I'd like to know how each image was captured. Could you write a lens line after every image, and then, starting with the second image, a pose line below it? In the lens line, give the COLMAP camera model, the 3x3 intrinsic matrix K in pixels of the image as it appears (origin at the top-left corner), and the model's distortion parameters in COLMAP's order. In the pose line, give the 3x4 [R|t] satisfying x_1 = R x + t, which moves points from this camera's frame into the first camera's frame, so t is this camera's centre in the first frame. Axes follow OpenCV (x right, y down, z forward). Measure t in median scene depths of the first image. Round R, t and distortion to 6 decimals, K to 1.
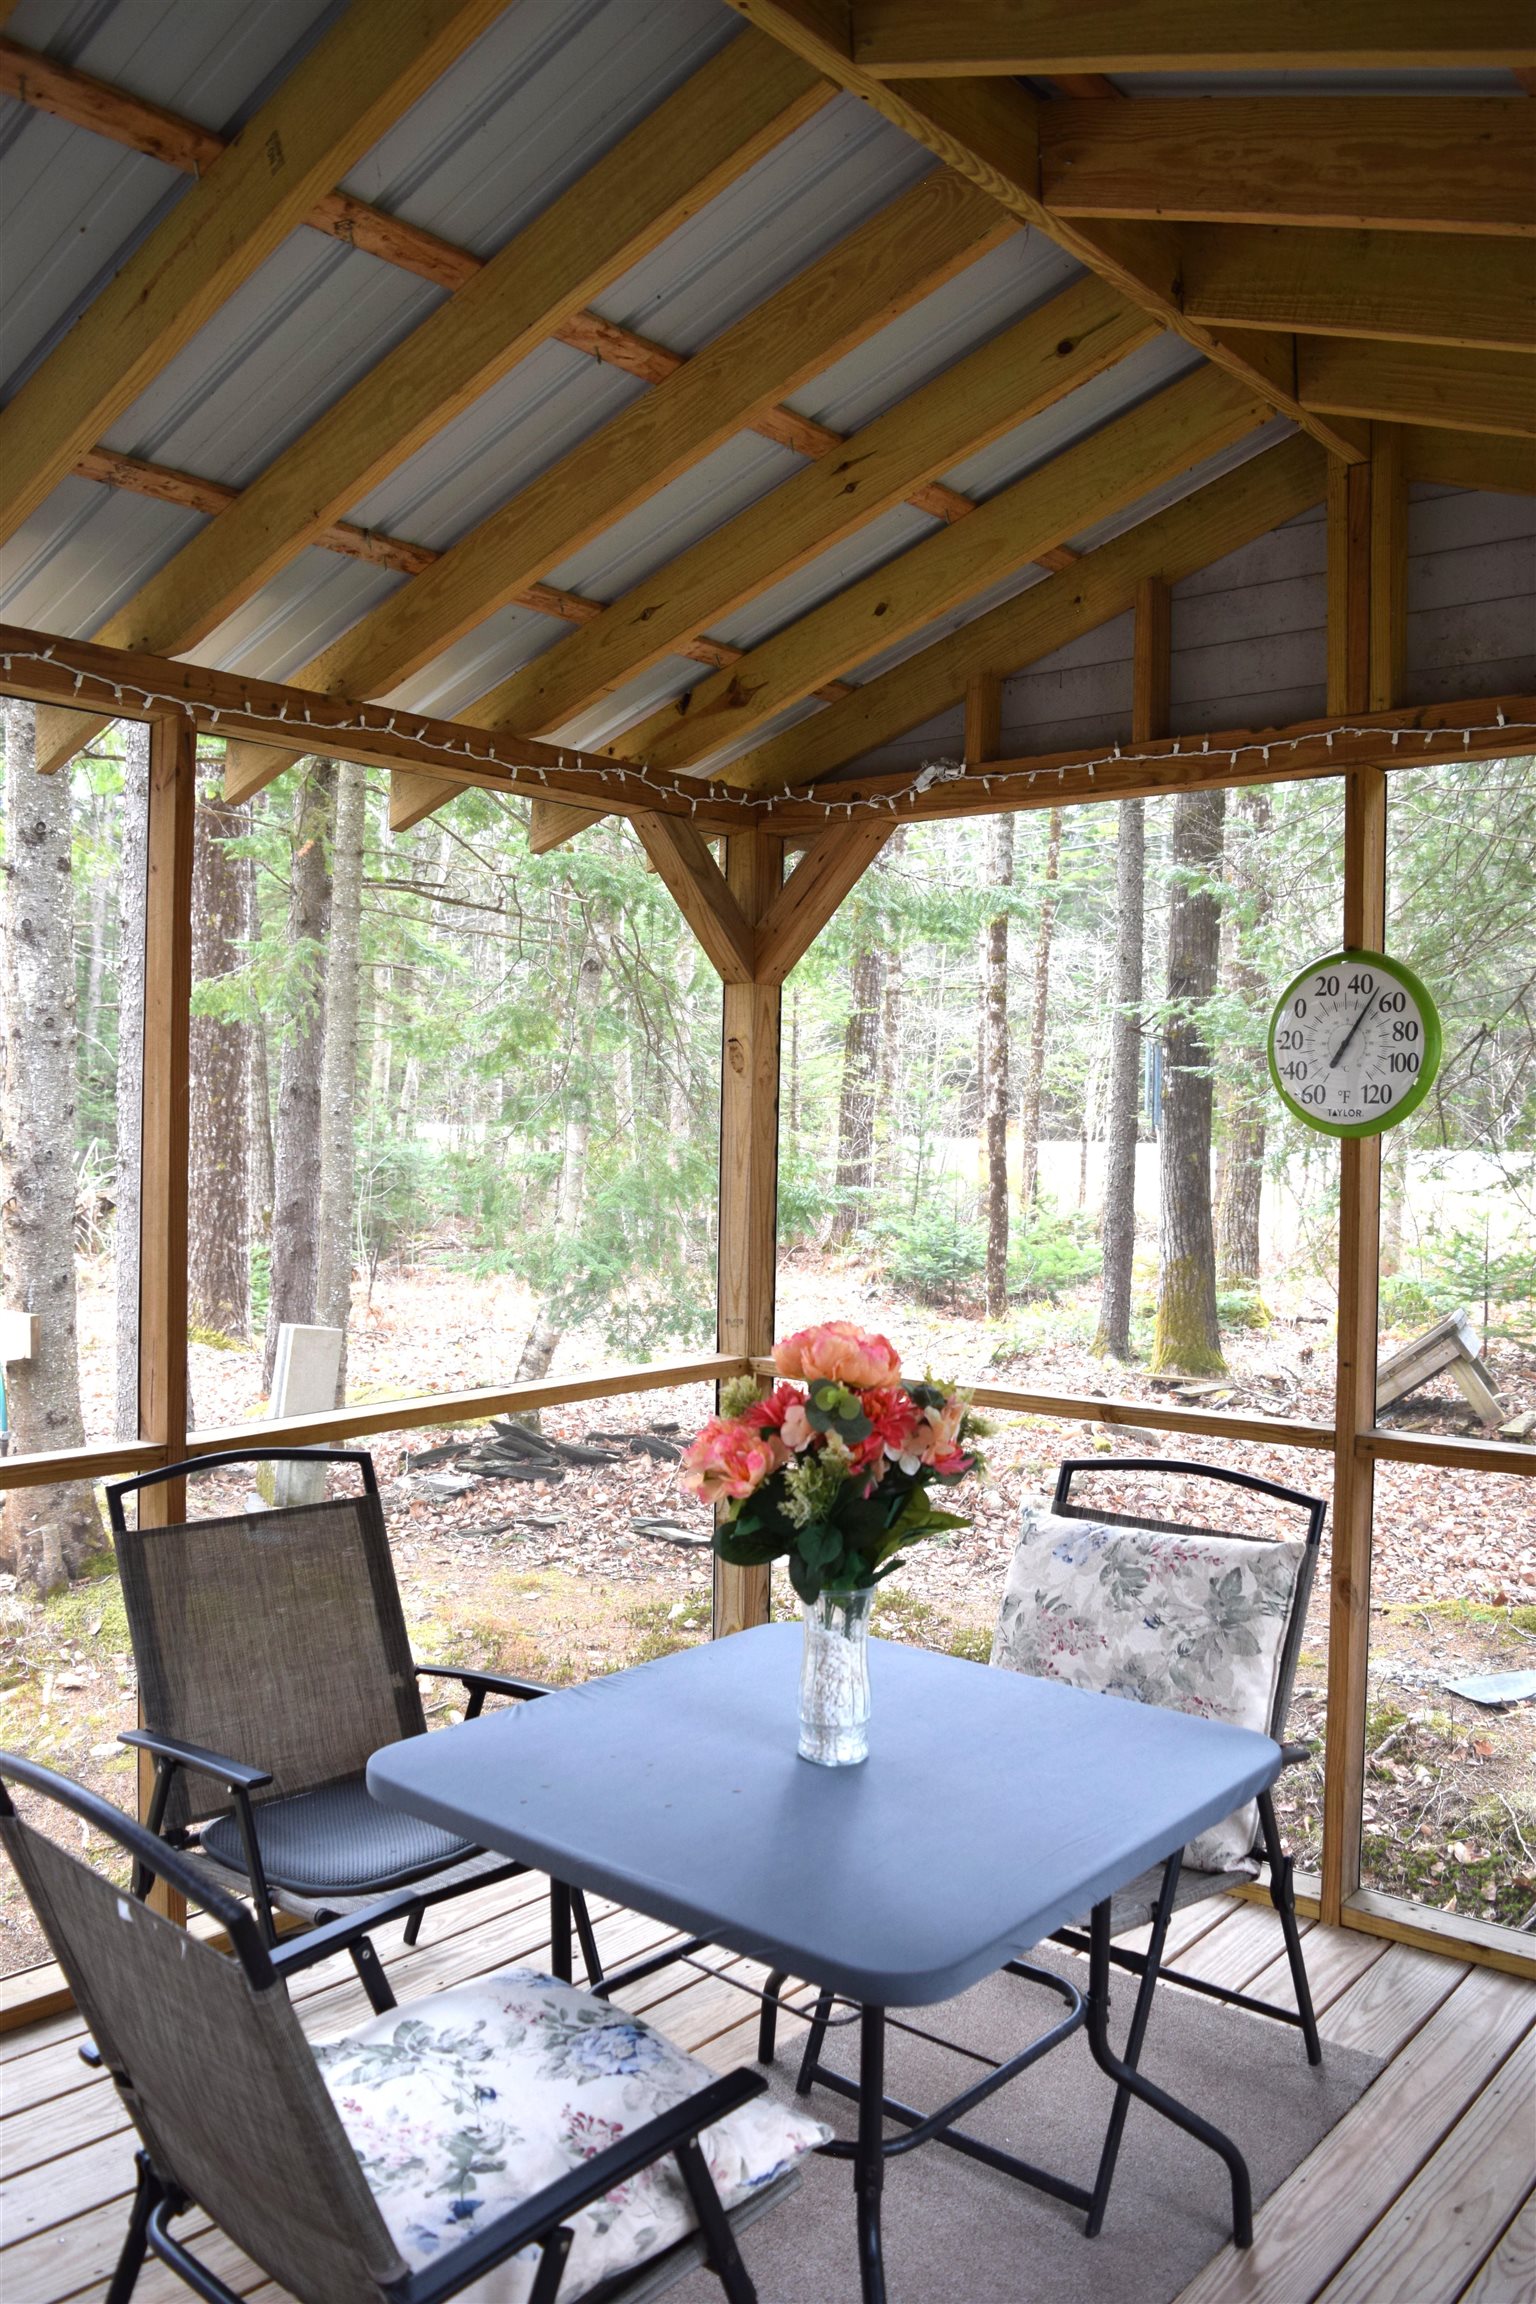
lens RADIAL K [[1799.5, 0, 789.7], [0, 1799.5, 1159.4], [0, 0, 1]] dist [-0.087519, 0.003729]
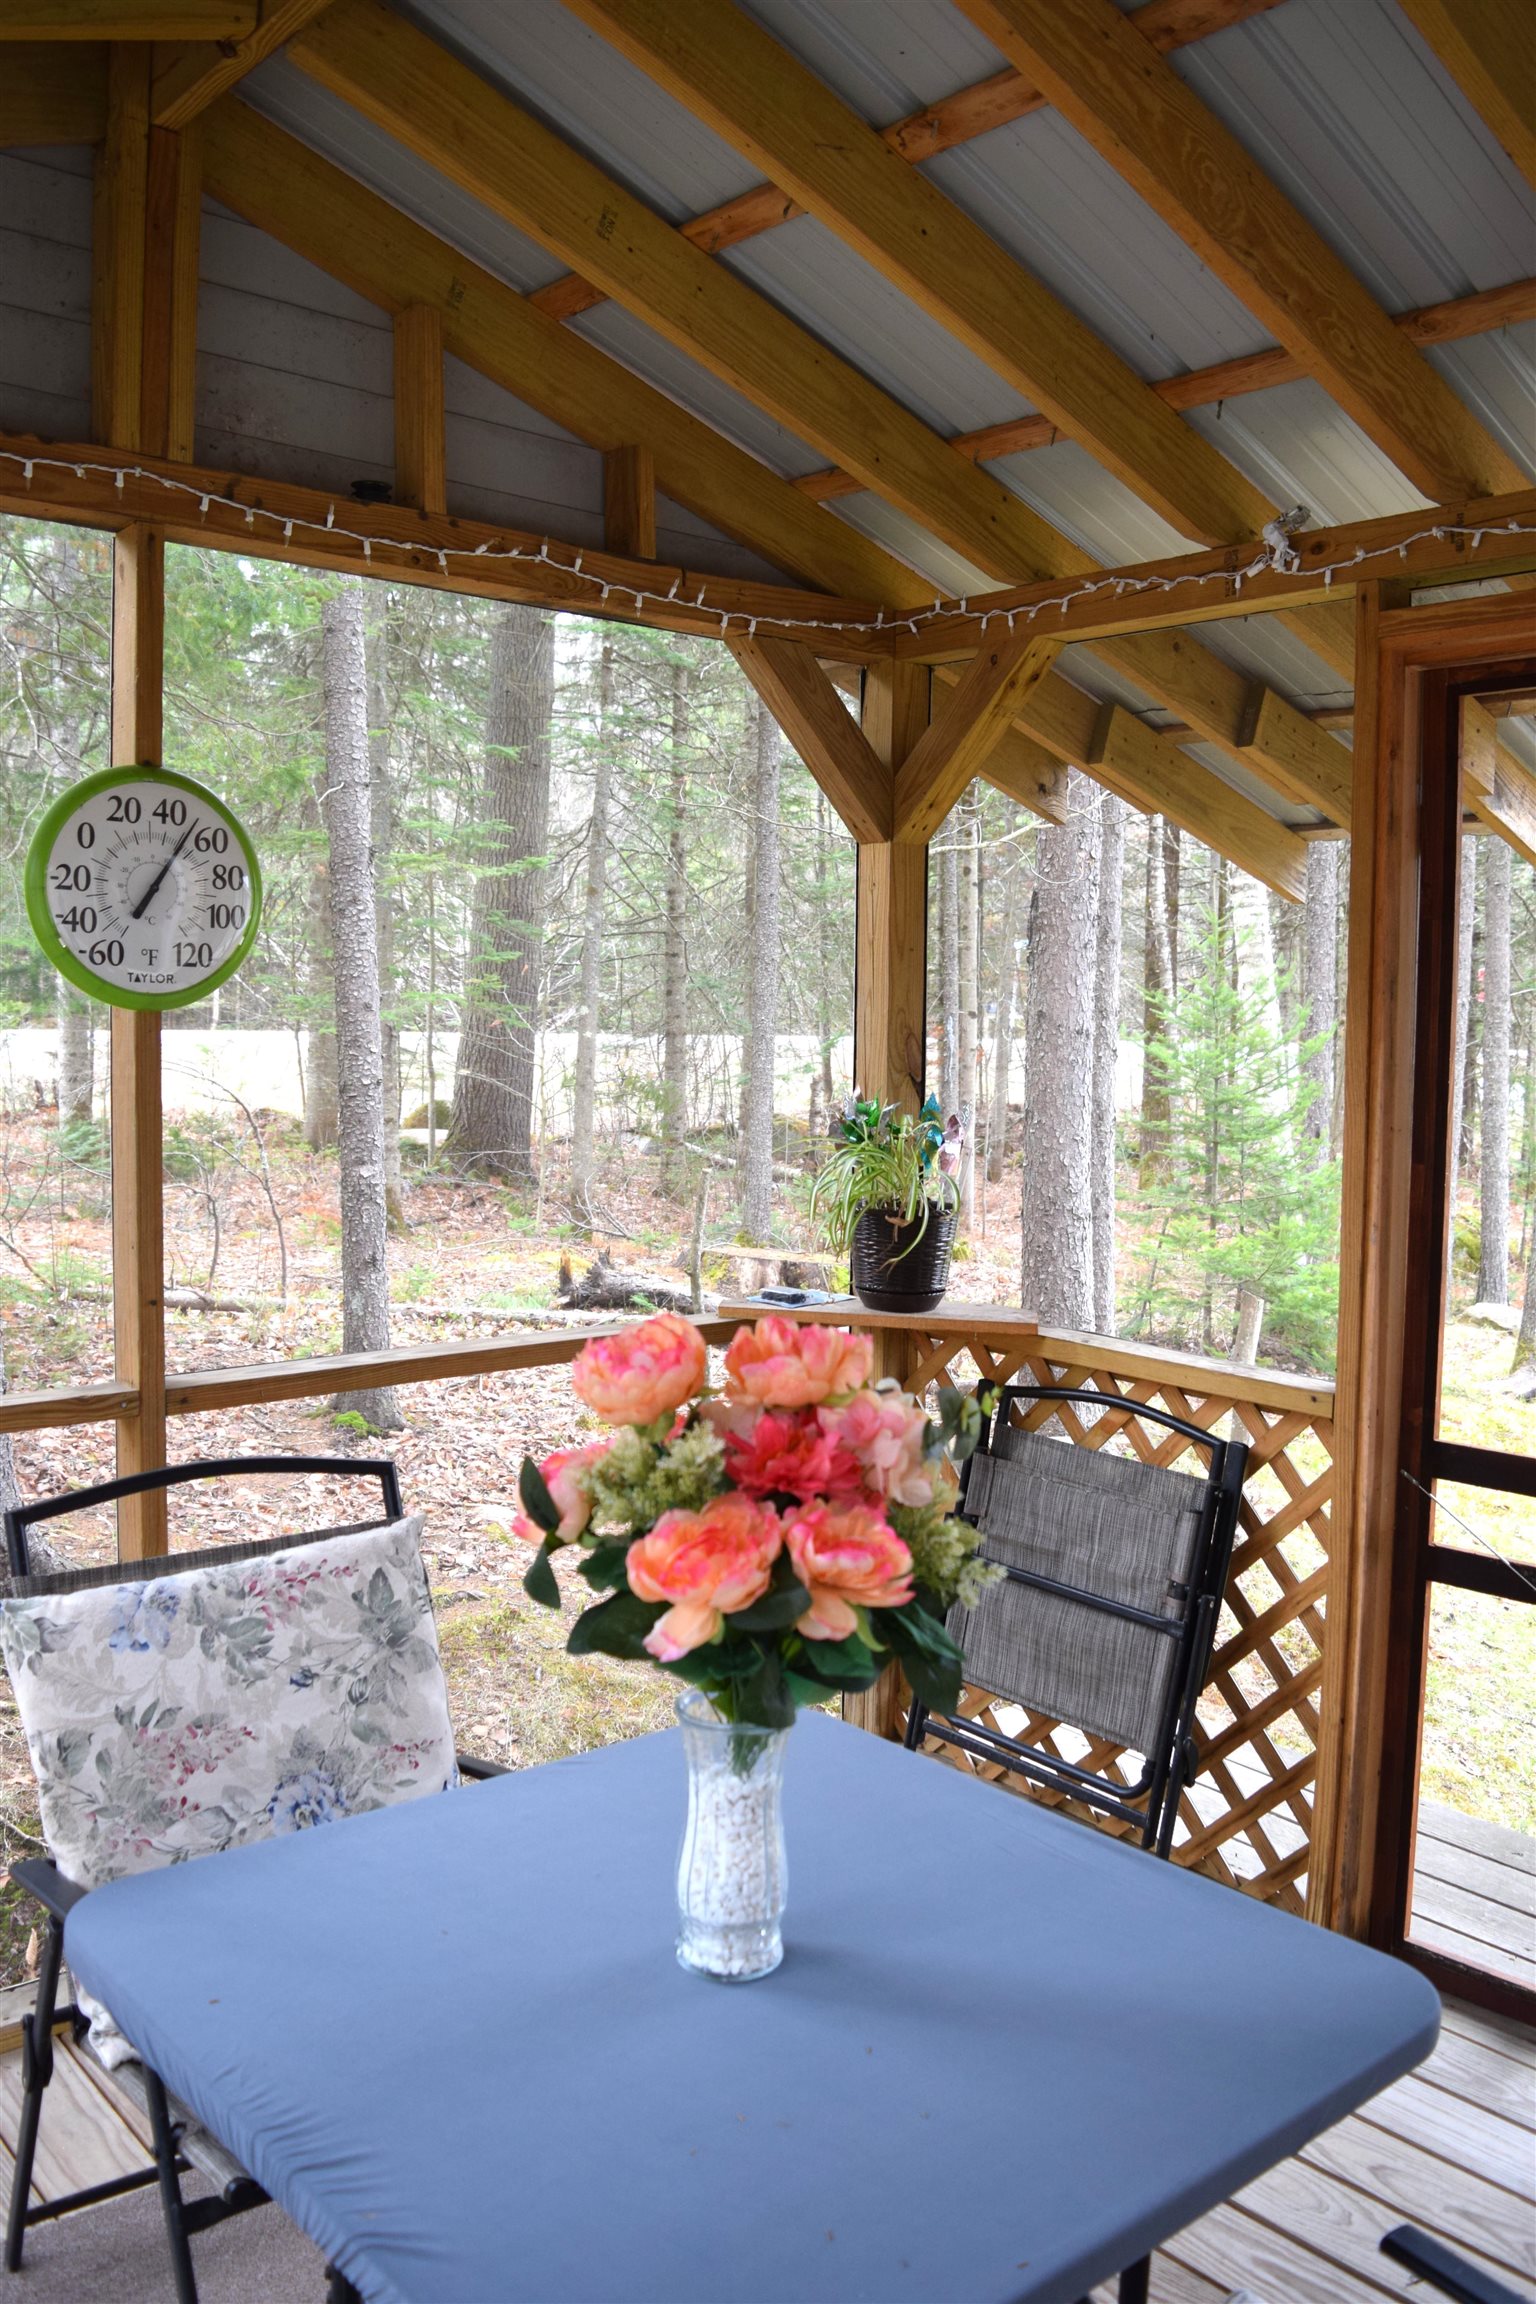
lens RADIAL K [[1838.3, 0, 768.0], [0, 1838.3, 1152.0], [0, 0, 1]] dist [-0.090234, 0.012327]
pose [[0.166961, -0.078980, 0.982795, -0.421292], [0.005059, 0.996842, 0.079250, -0.012126], [-0.985951, -0.008260, 0.166833, 0.607691]]
